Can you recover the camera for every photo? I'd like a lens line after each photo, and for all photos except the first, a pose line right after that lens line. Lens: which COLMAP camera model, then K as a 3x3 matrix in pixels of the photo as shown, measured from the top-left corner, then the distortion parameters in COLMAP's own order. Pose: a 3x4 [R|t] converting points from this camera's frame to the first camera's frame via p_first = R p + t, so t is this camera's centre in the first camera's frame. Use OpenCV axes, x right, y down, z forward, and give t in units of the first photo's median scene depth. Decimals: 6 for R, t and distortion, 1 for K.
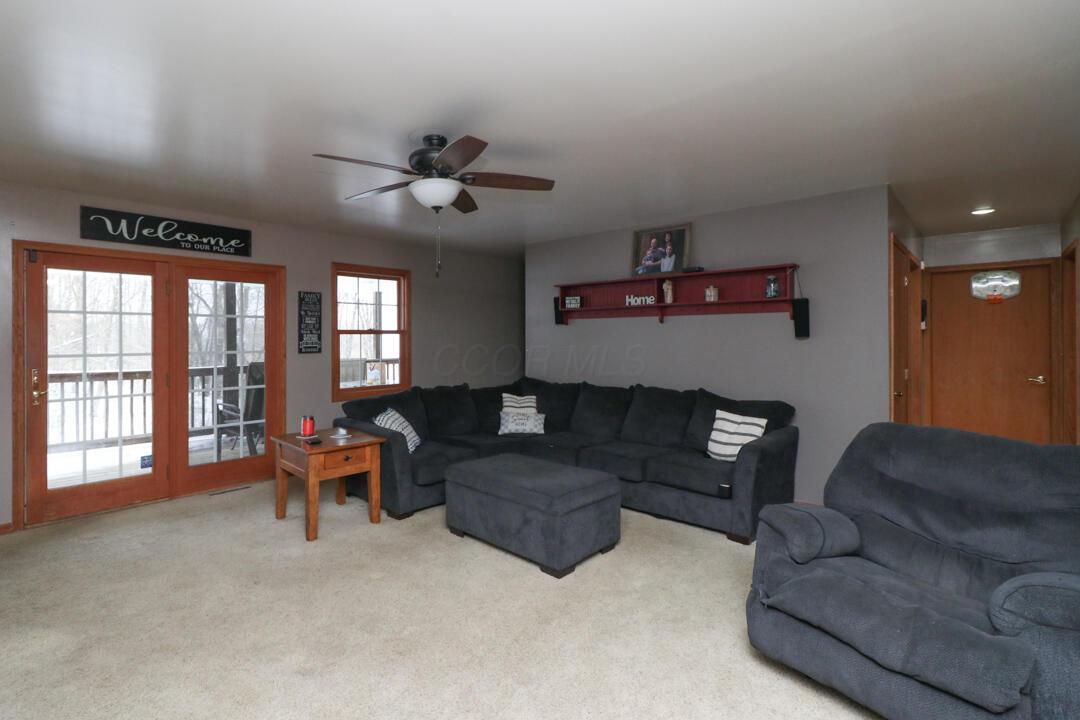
lens RADIAL K [[545.9, 0, 515.6], [0, 545.9, 338.5], [0, 0, 1]] dist [-0.001365, 0.000119]
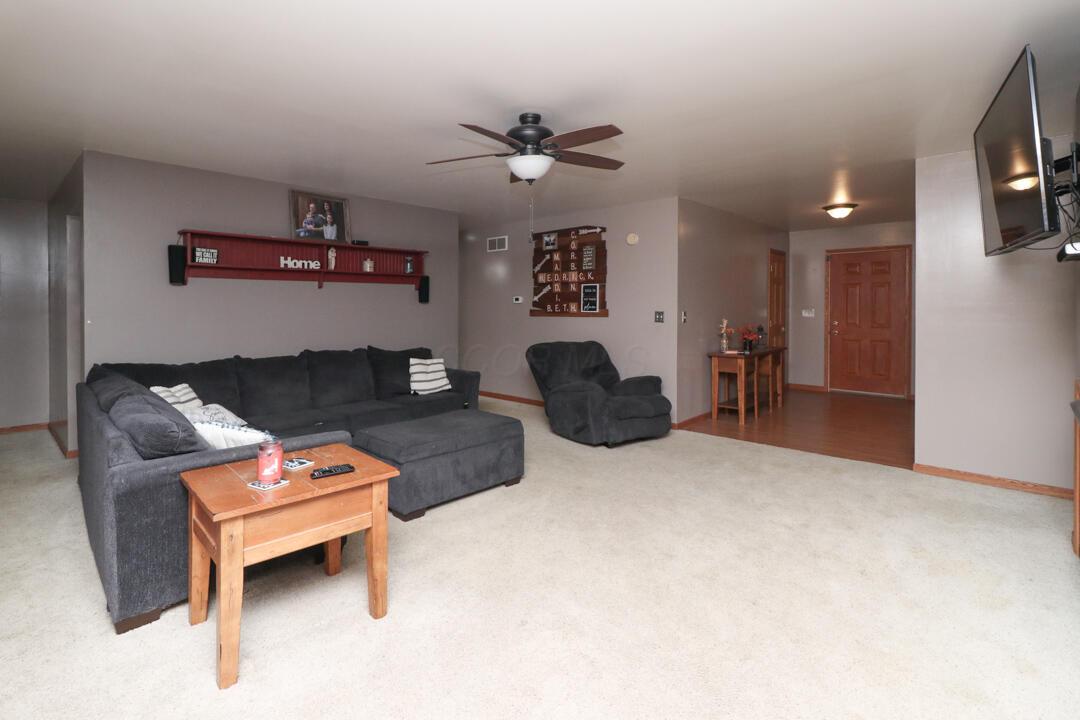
lens RADIAL K [[545.9, 0, 515.6], [0, 545.9, 338.5], [0, 0, 1]] dist [-0.001365, 0.000119]
pose [[-0.043952, -0.061363, 0.997147, -0.799444], [-0.000236, 0.998112, 0.061412, 0.003264], [-0.999034, 0.002464, -0.043883, 0.691504]]
